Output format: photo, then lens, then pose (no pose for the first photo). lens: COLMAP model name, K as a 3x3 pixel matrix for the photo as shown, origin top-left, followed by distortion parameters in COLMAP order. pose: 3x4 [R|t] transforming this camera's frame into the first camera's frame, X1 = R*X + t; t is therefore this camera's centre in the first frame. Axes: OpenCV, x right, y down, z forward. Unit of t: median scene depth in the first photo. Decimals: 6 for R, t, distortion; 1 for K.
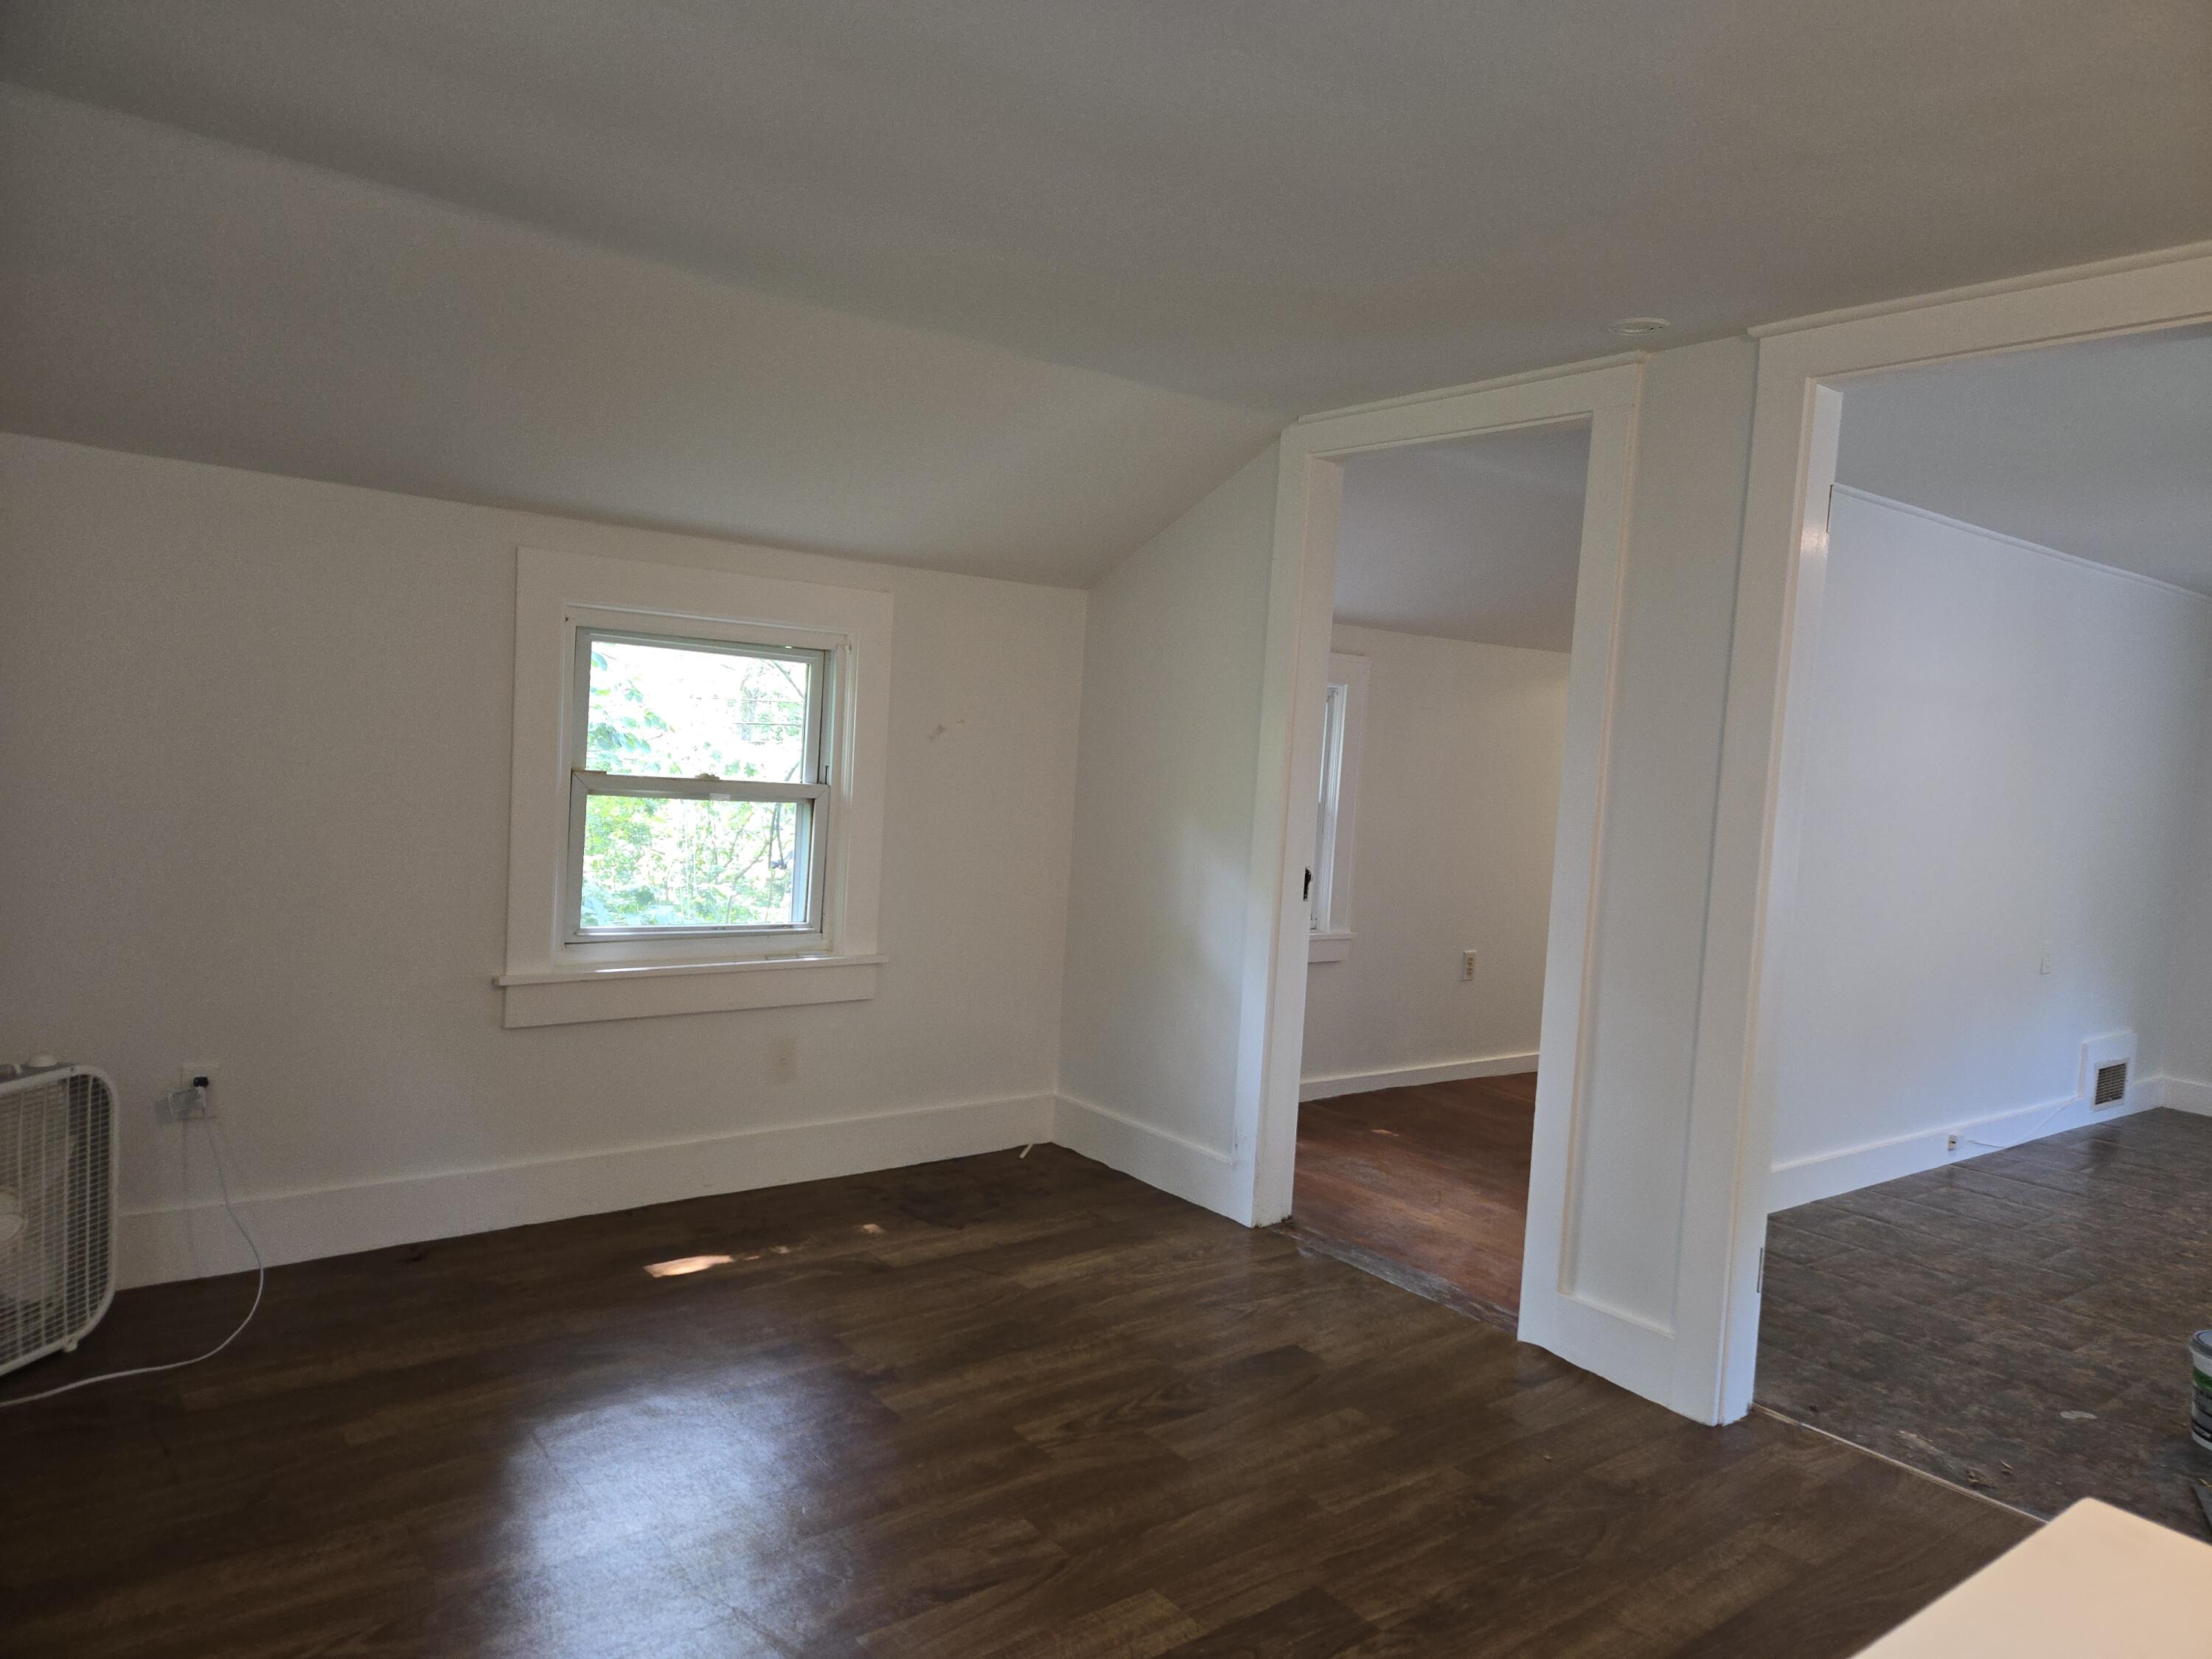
lens RADIAL K [[1480.8, 0, 1132.6], [0, 1480.8, 830.6], [0, 0, 1]] dist [0.094732, -0.080926]
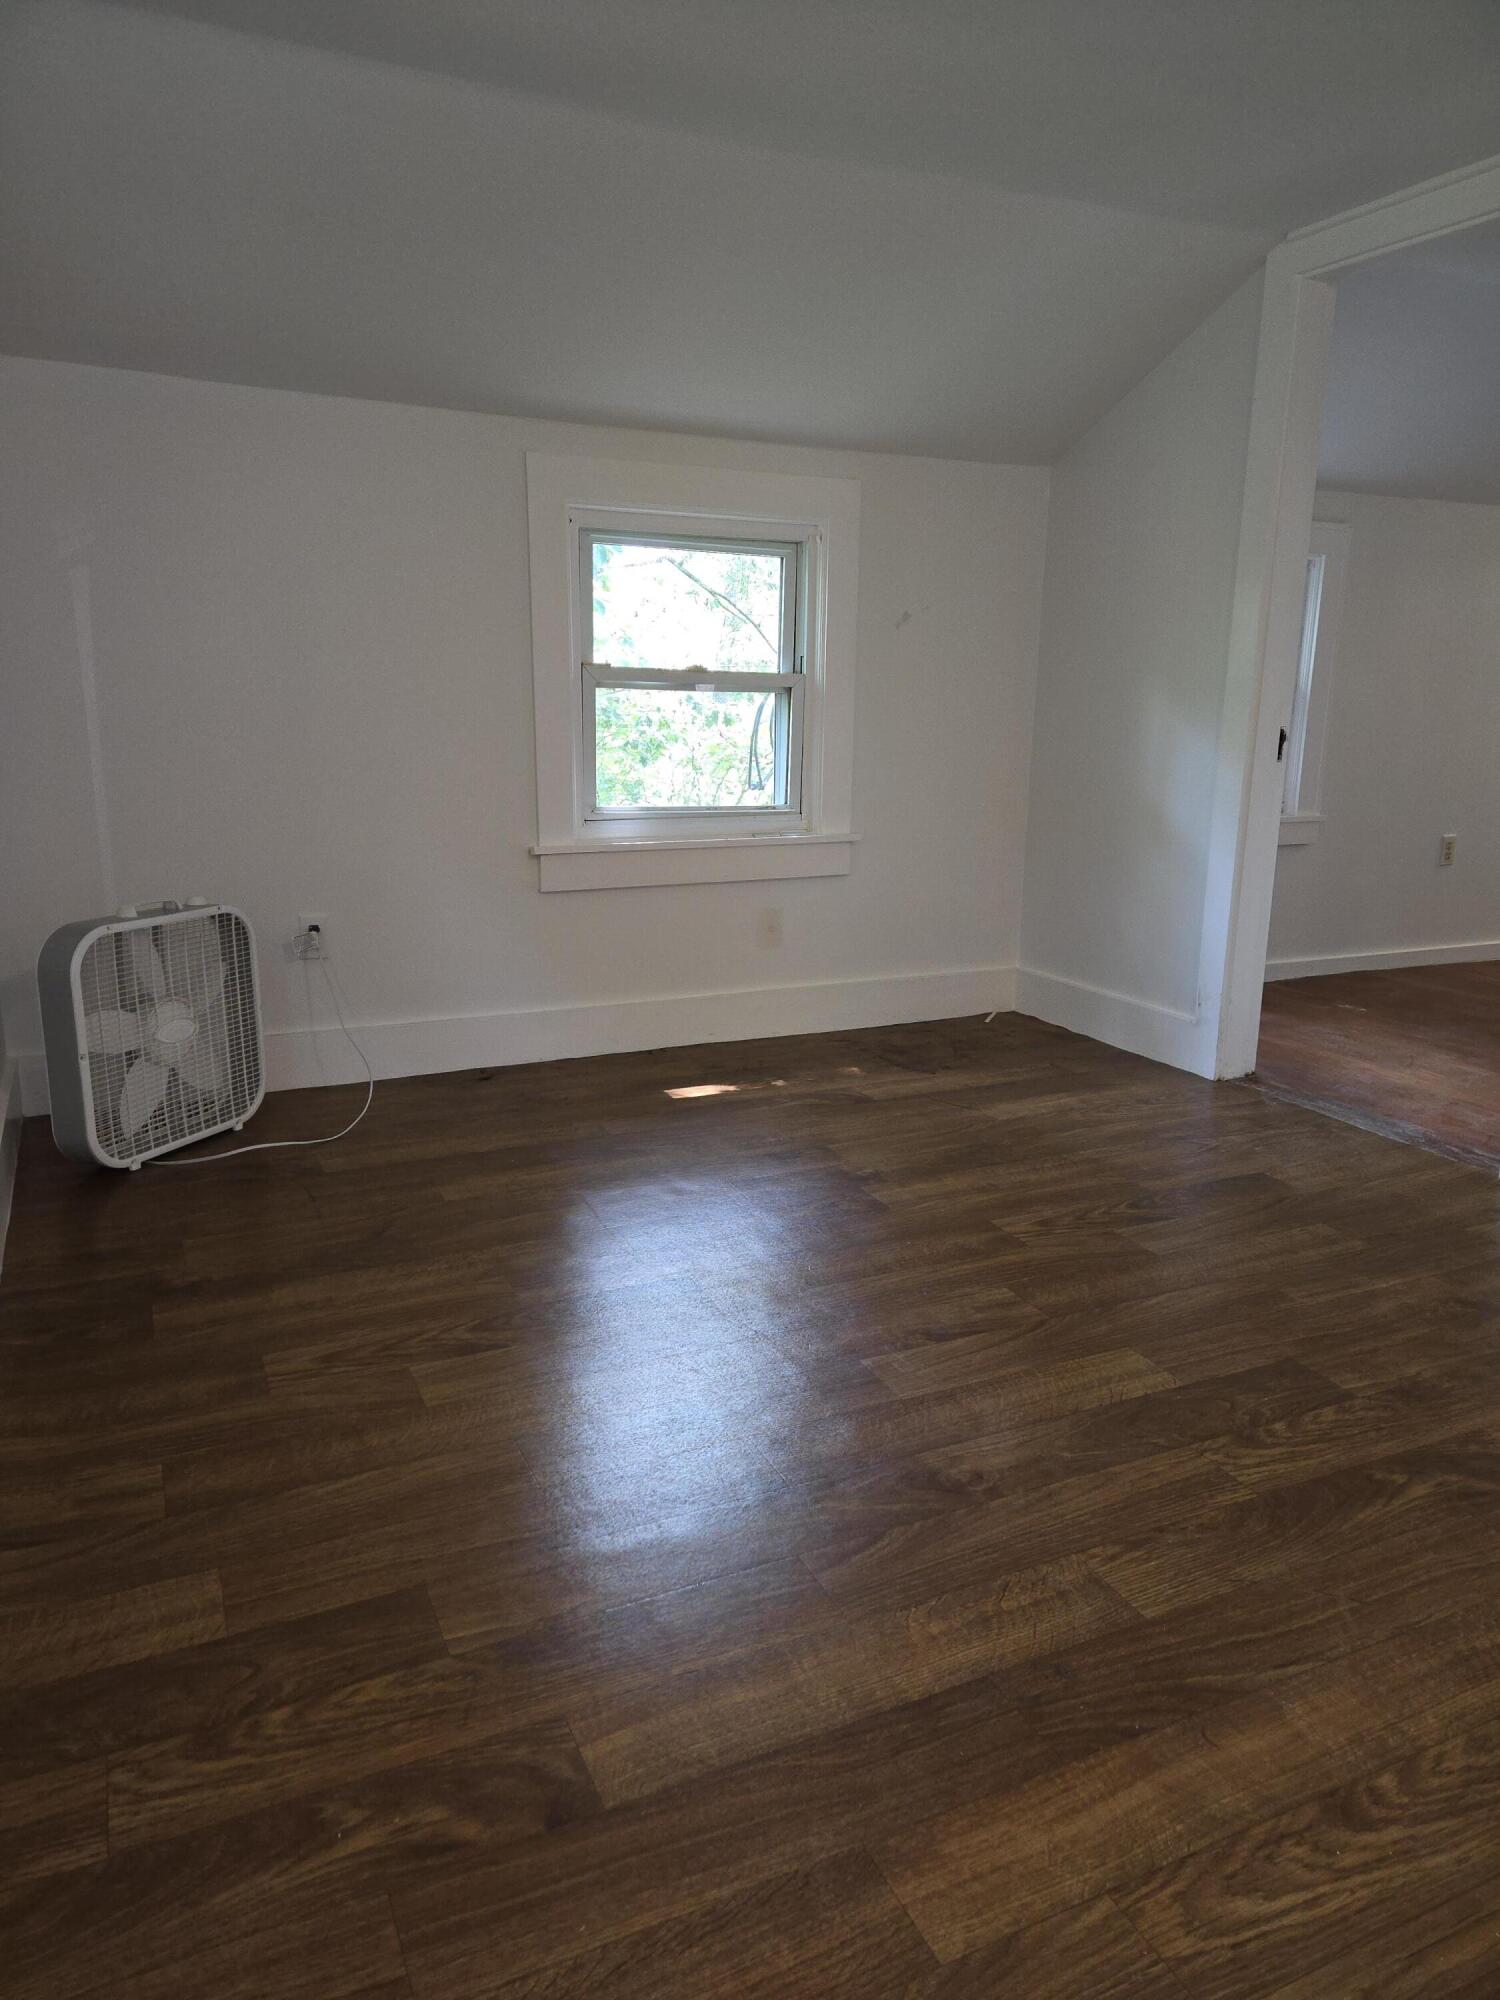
lens RADIAL K [[1342.7, 0, 750.0], [0, 1342.7, 1000.0], [0, 0, 1]] dist [0.084950, -0.081242]
pose [[0.972013, 0.002091, -0.234918, -0.016793], [0.033369, 0.988593, 0.146871, 0.076327], [0.232546, -0.150600, 0.960855, 0.026651]]
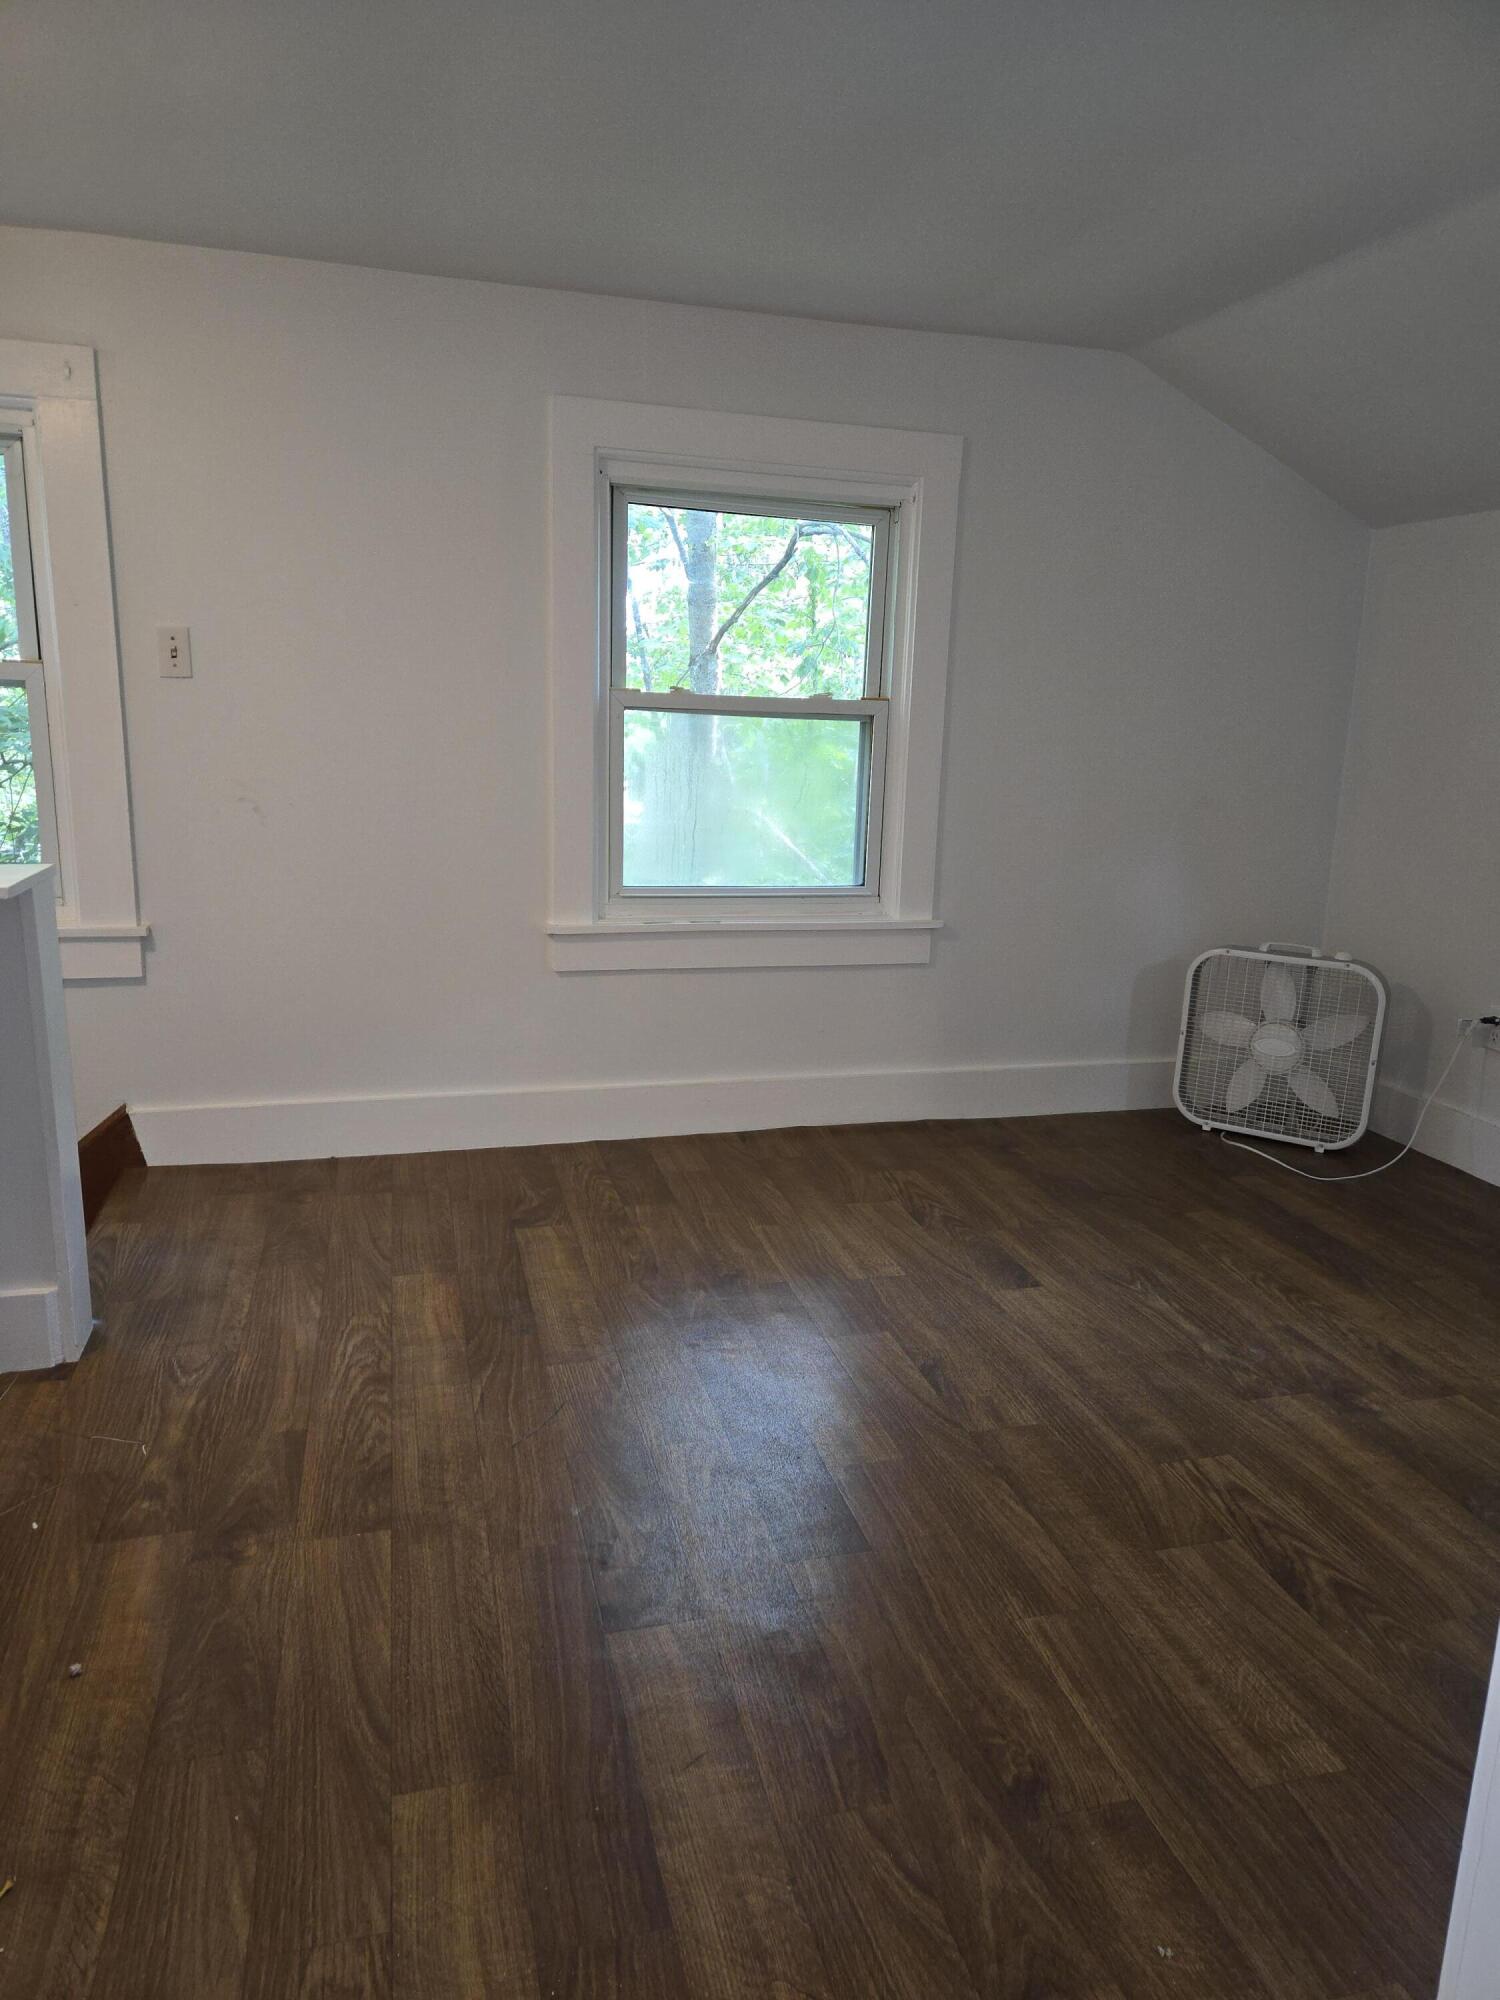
lens RADIAL K [[1338.9, 0, 759.7], [0, 1338.9, 1030.4], [0, 0, 1]] dist [0.094732, -0.080926]
pose [[-0.397103, 0.140724, -0.906921, 0.652088], [-0.114716, 0.972814, 0.201178, 0.018821], [0.910577, 0.183926, -0.370164, 0.890898]]
